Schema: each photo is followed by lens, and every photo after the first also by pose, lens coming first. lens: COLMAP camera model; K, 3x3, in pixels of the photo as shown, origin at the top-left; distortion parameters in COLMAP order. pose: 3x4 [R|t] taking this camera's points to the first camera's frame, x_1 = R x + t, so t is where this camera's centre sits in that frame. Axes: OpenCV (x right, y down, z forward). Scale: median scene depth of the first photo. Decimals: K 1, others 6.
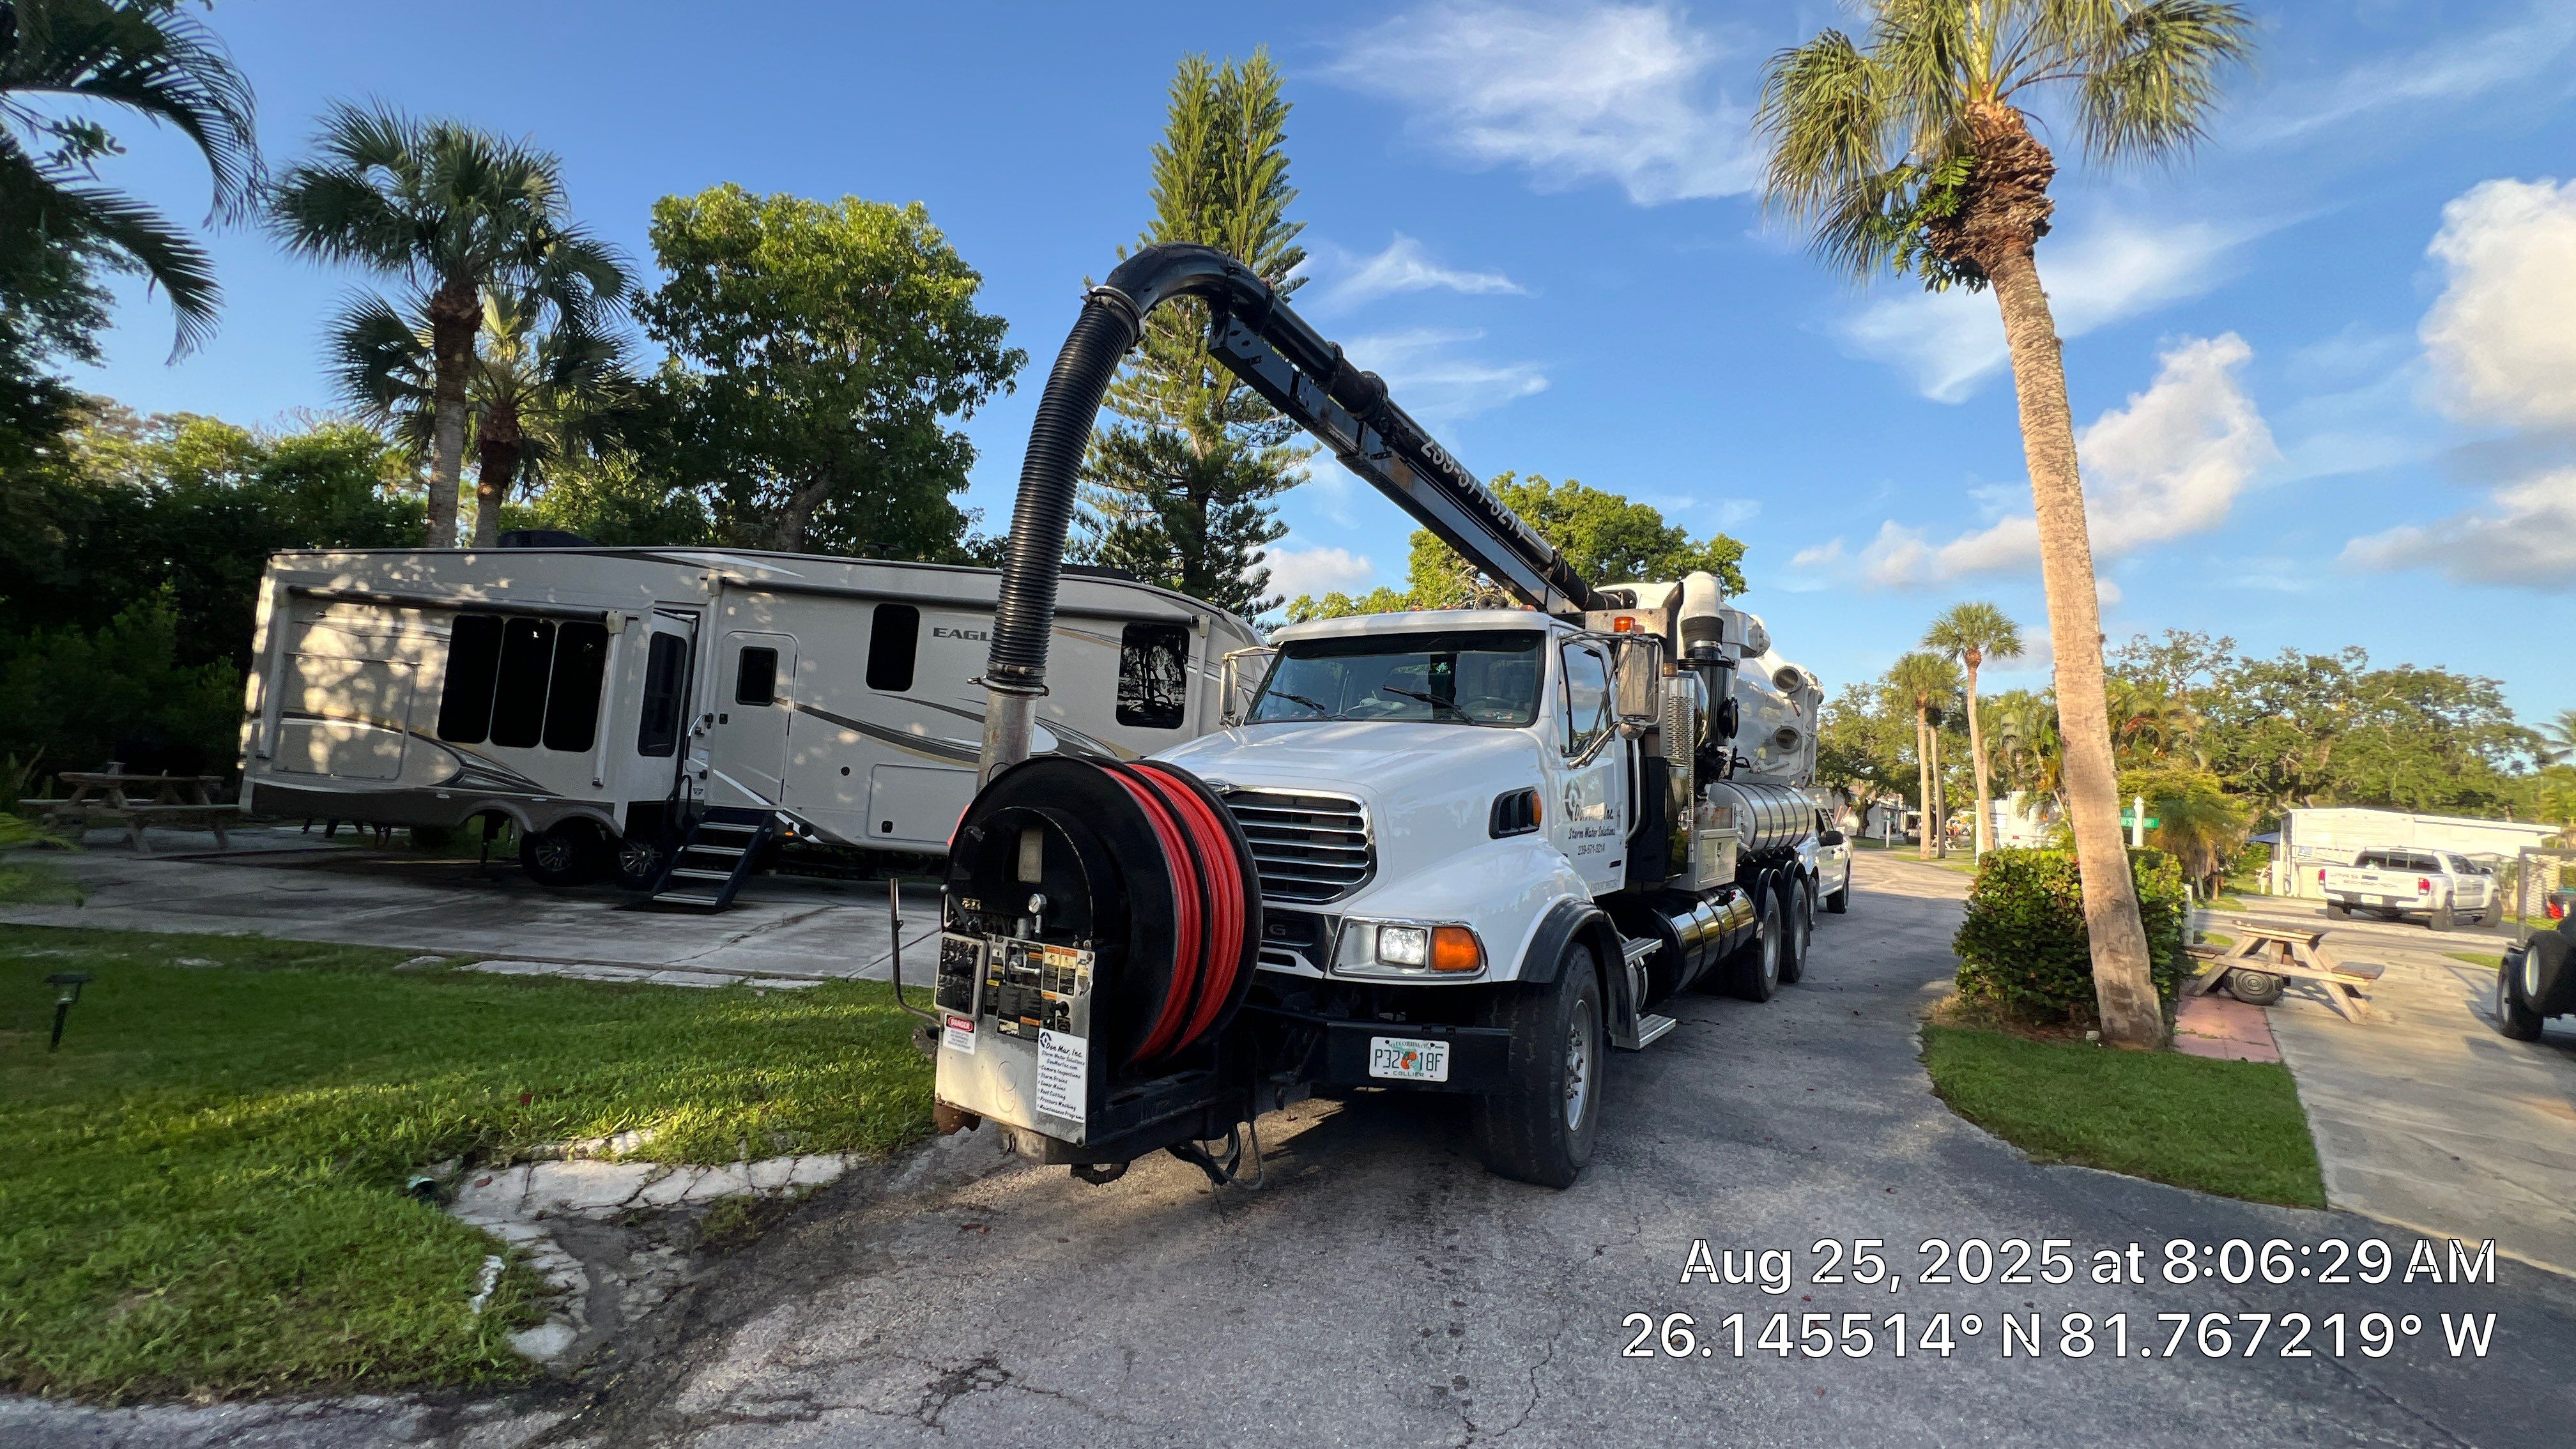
lens RADIAL K [[1042.0, 0, 1289.9], [0, 1042.0, 727.5], [0, 0, 1]] dist [-0.004487, 0.001506]
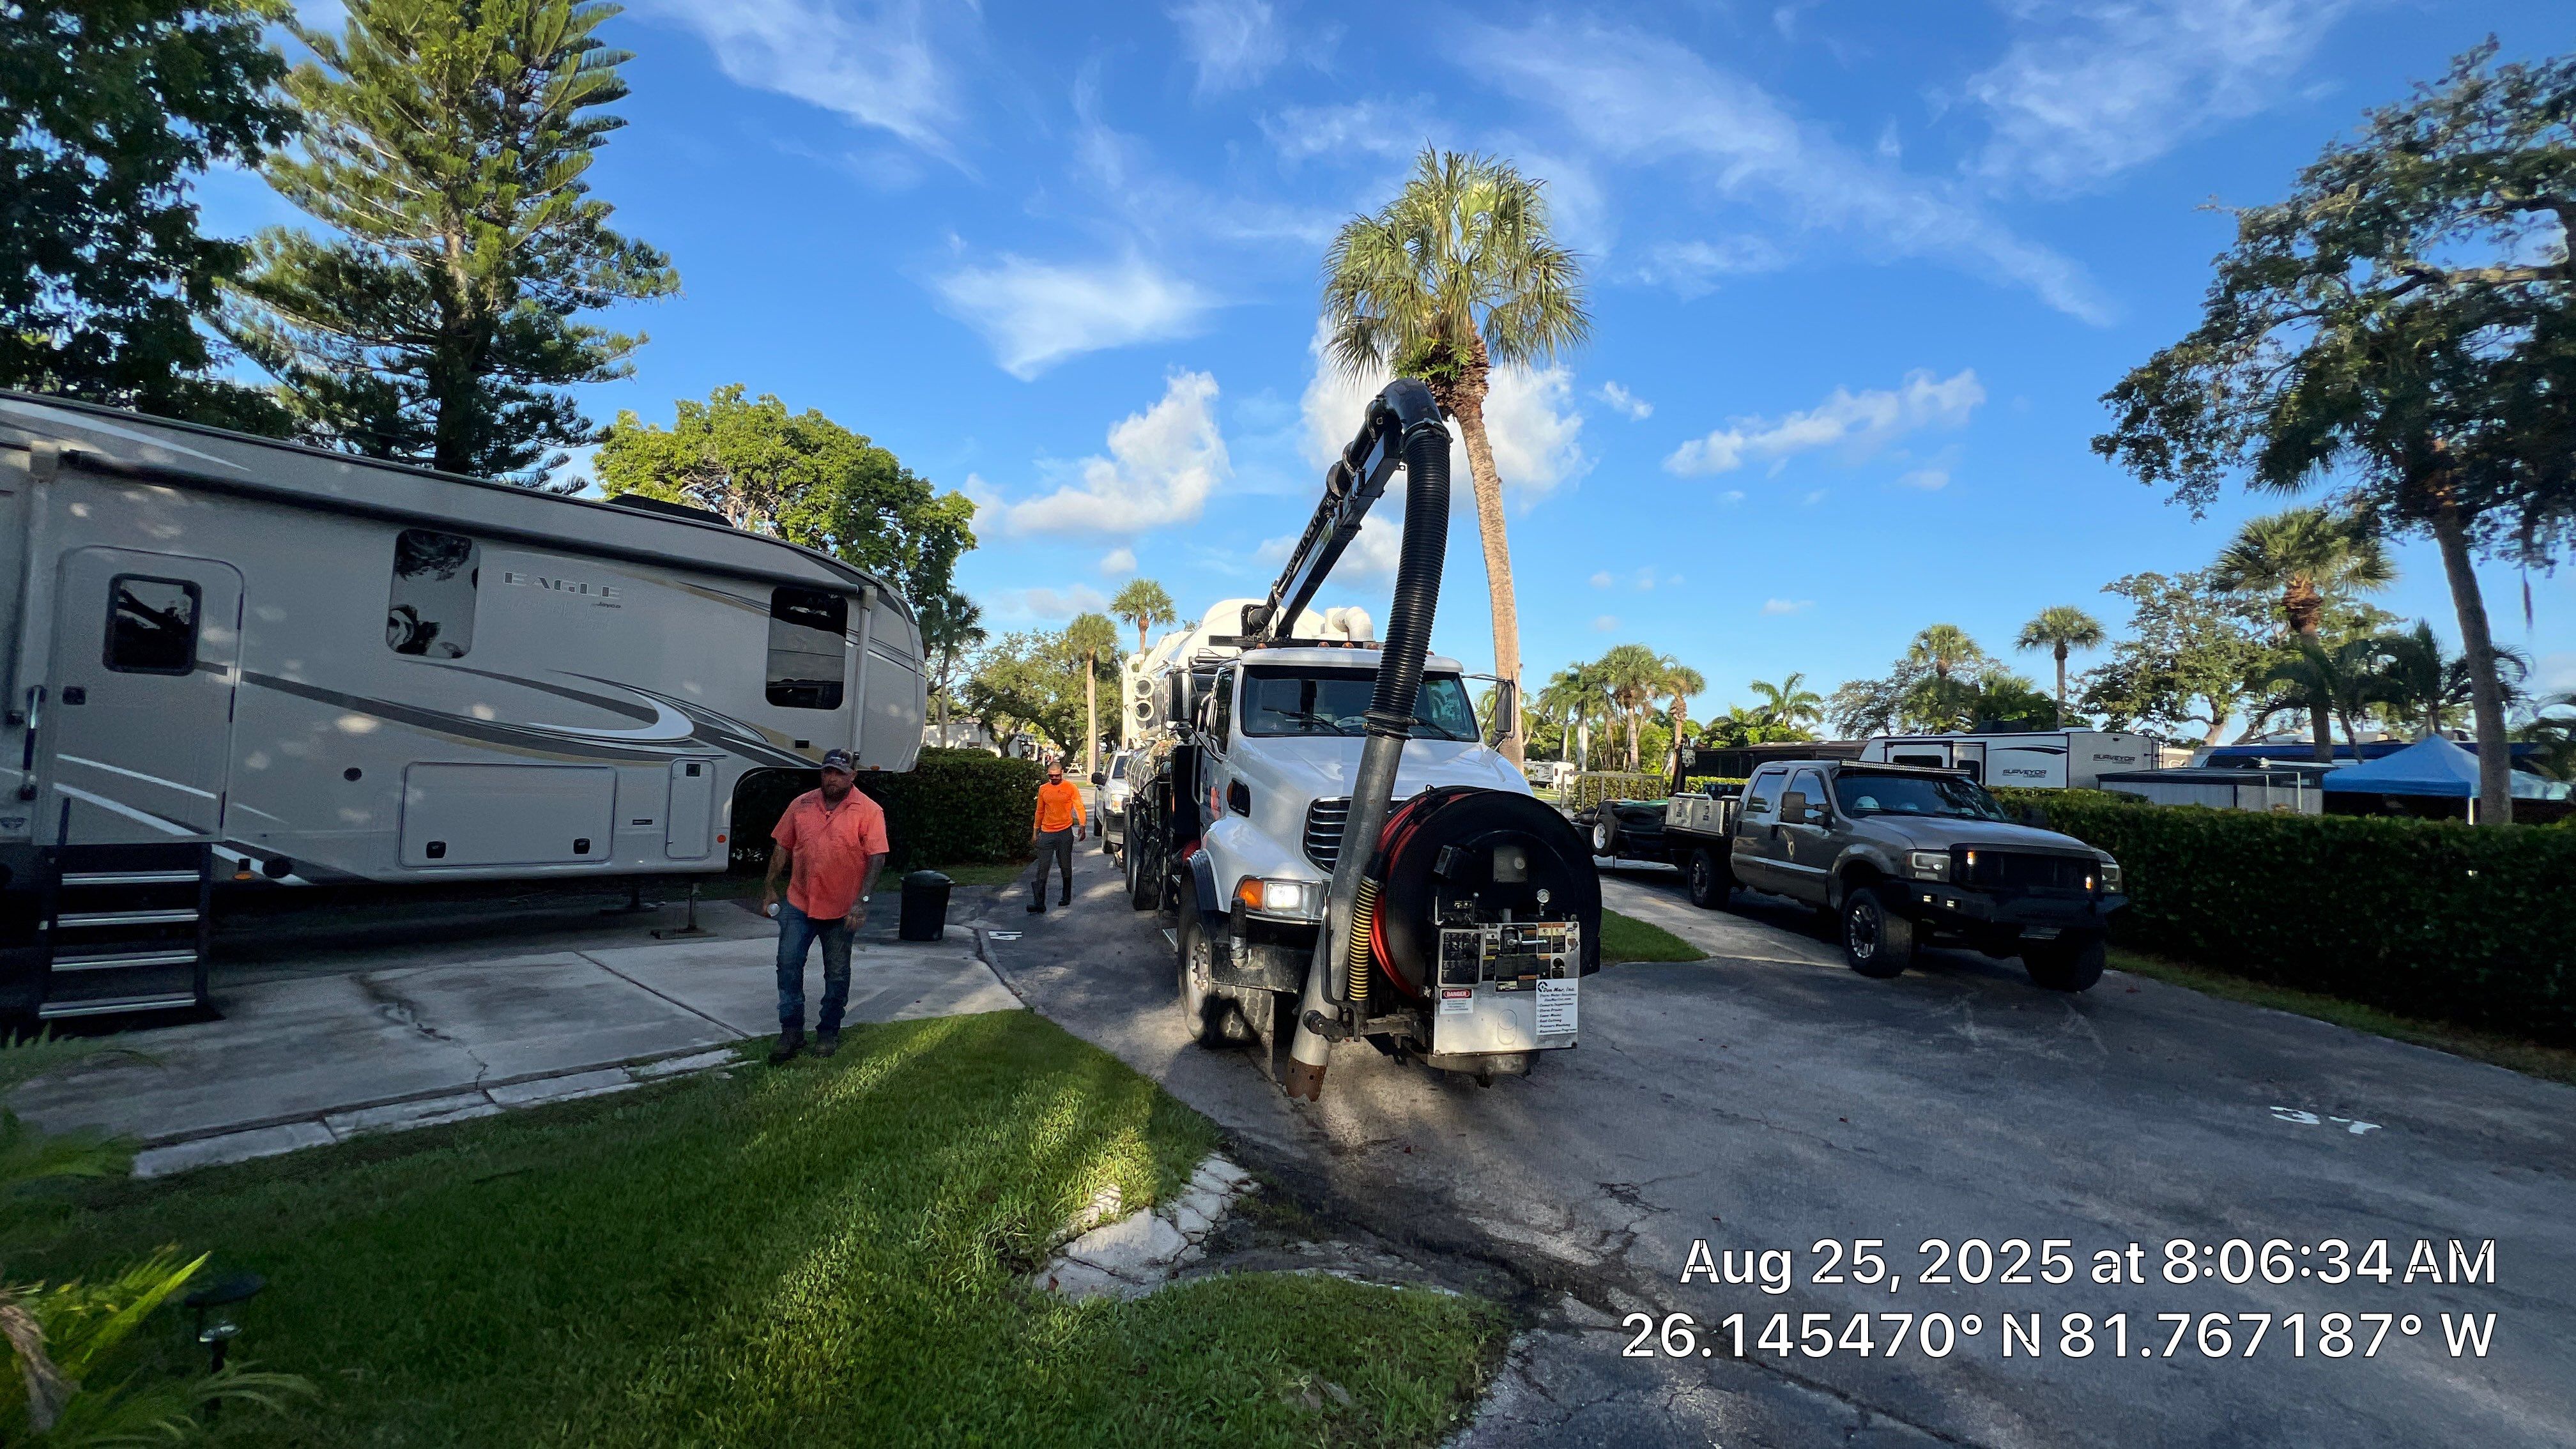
lens RADIAL K [[1042.0, 0, 1302.8], [0, 1042.0, 719.8], [0, 0, 1]] dist [-0.004487, 0.001506]
pose [[0.672084, -0.009360, 0.740416, -0.511644], [-0.032579, 0.998578, 0.042196, -0.042015], [-0.739758, -0.052481, 0.670823, 0.094380]]
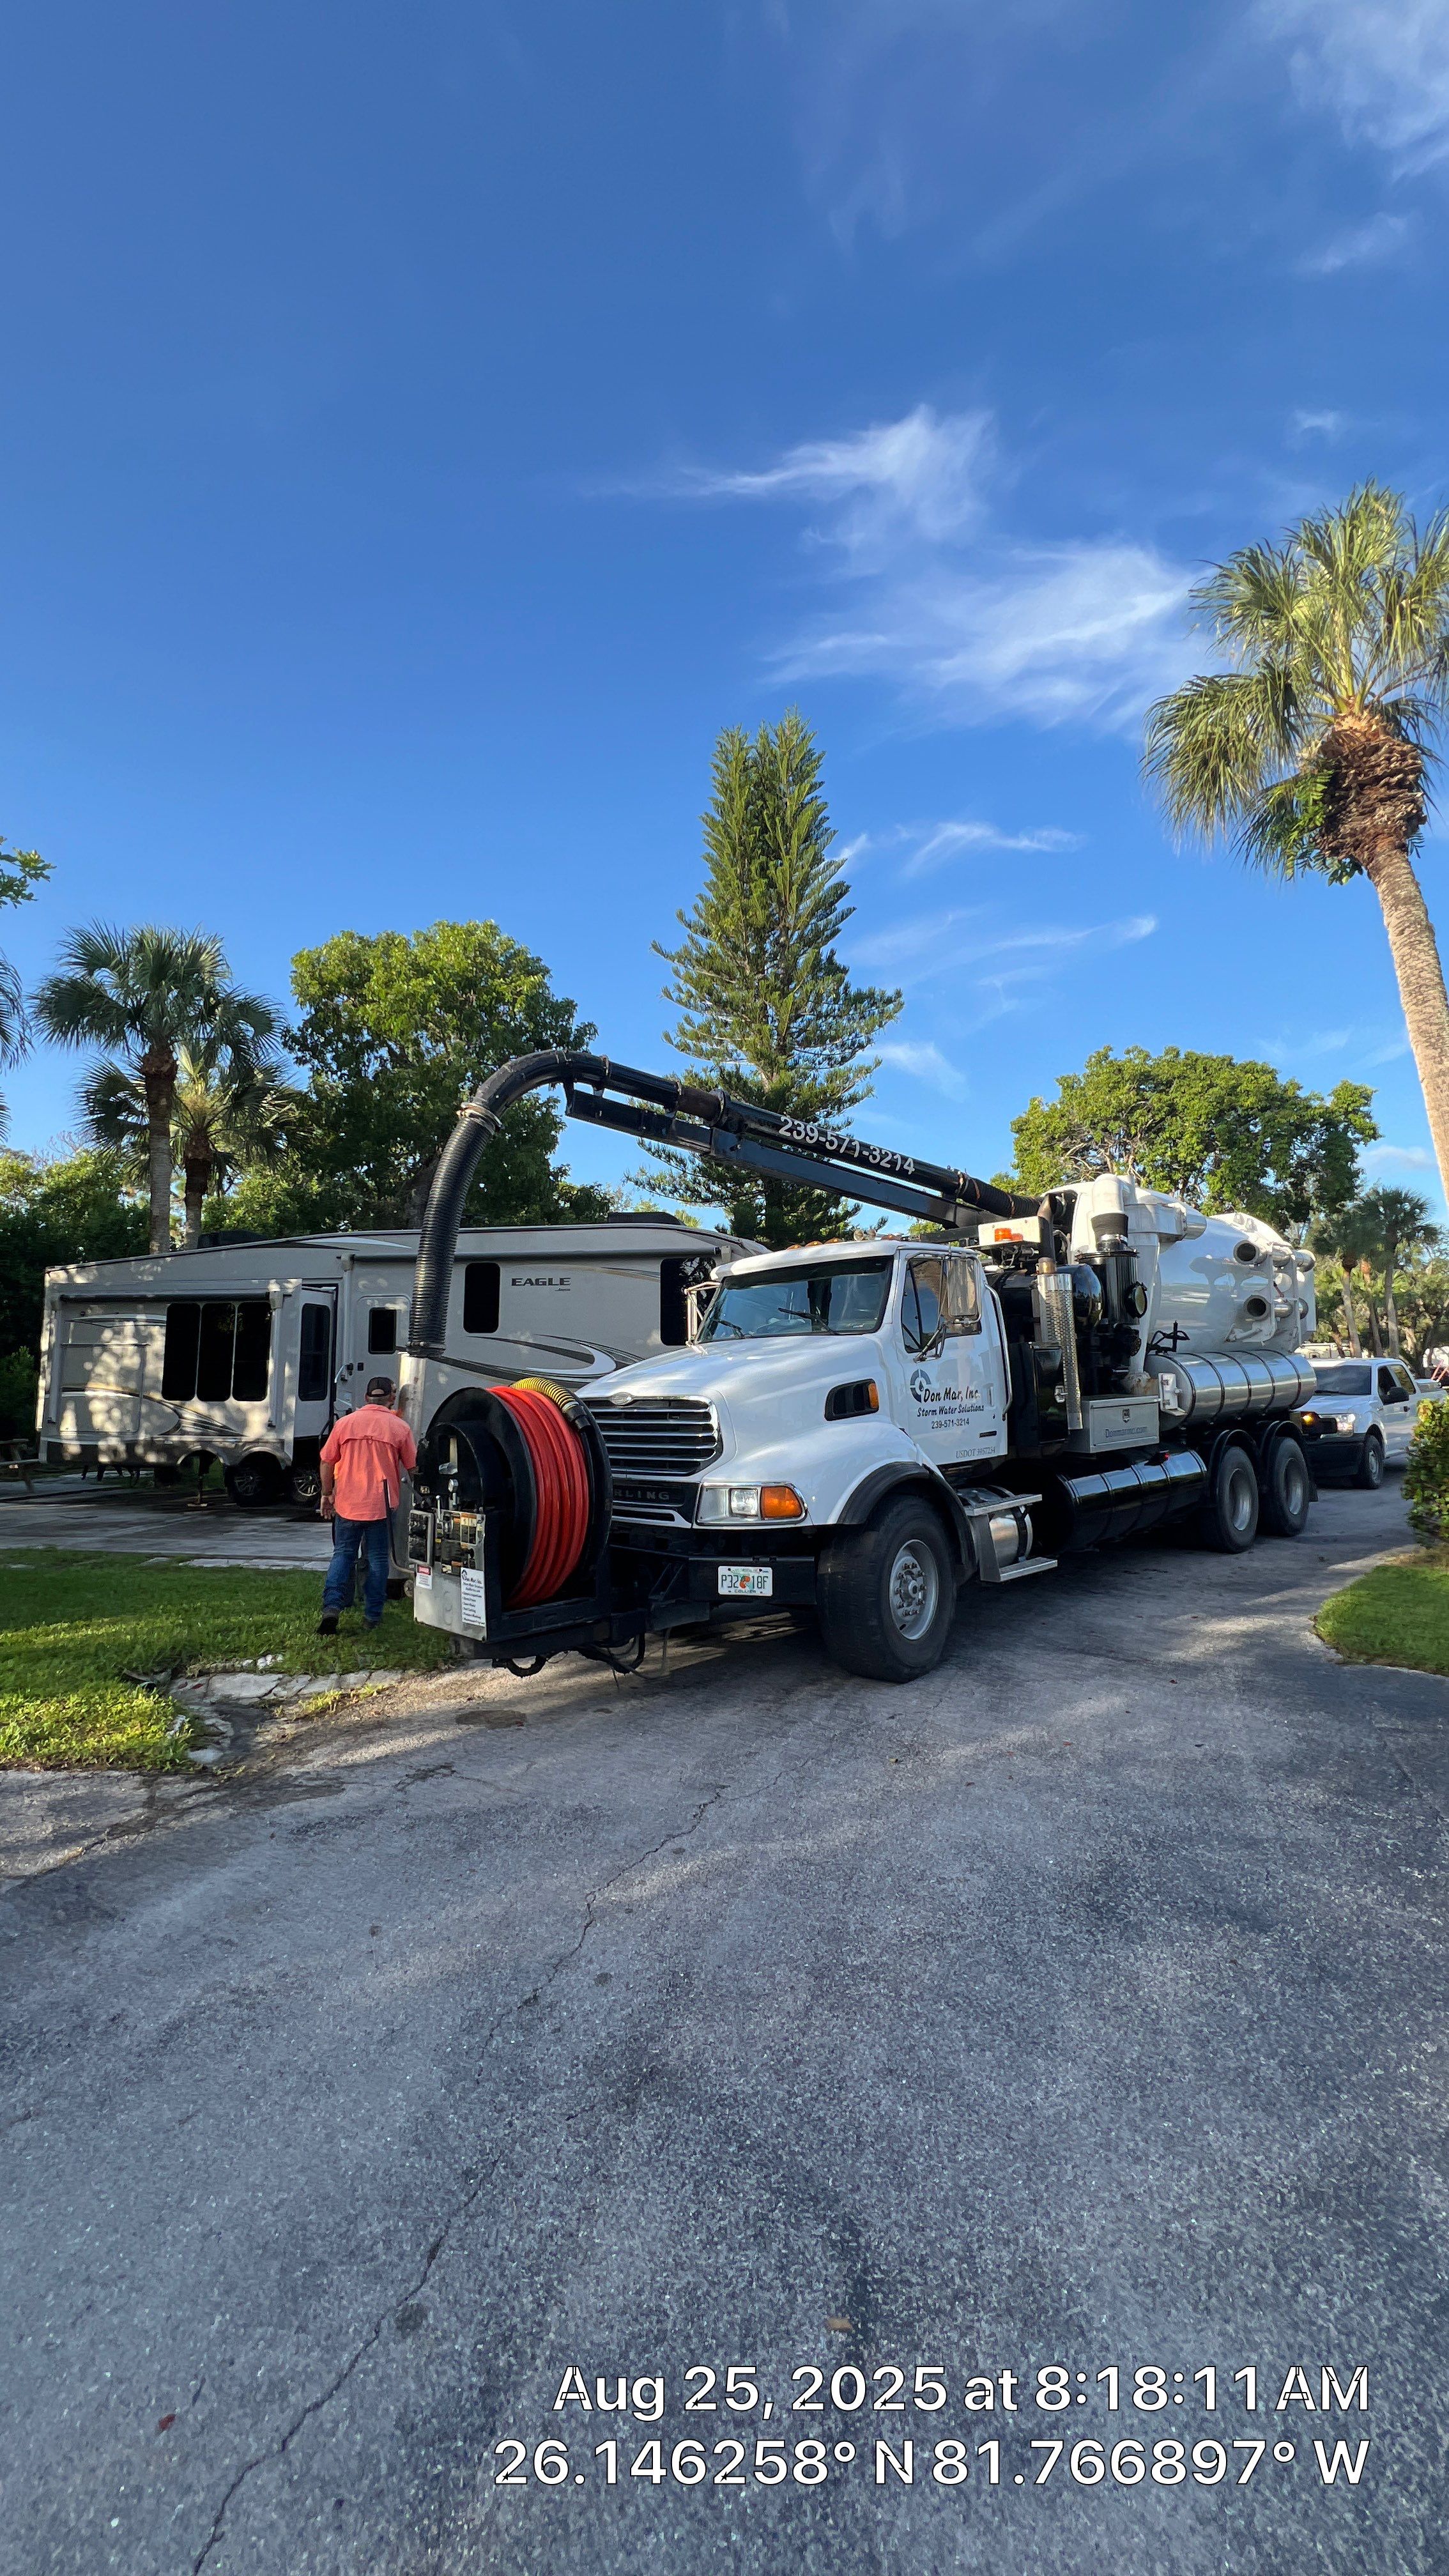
lens RADIAL K [[1042.0, 0, 728.9], [0, 1042.0, 1290.5], [0, 0, 1]] dist [-0.004487, 0.001506]
pose [[0.975534, -0.093862, -0.198805, 0.148010], [0.086545, 0.995222, -0.045202, -0.004490], [0.202097, 0.026891, 0.978996, -0.143988]]
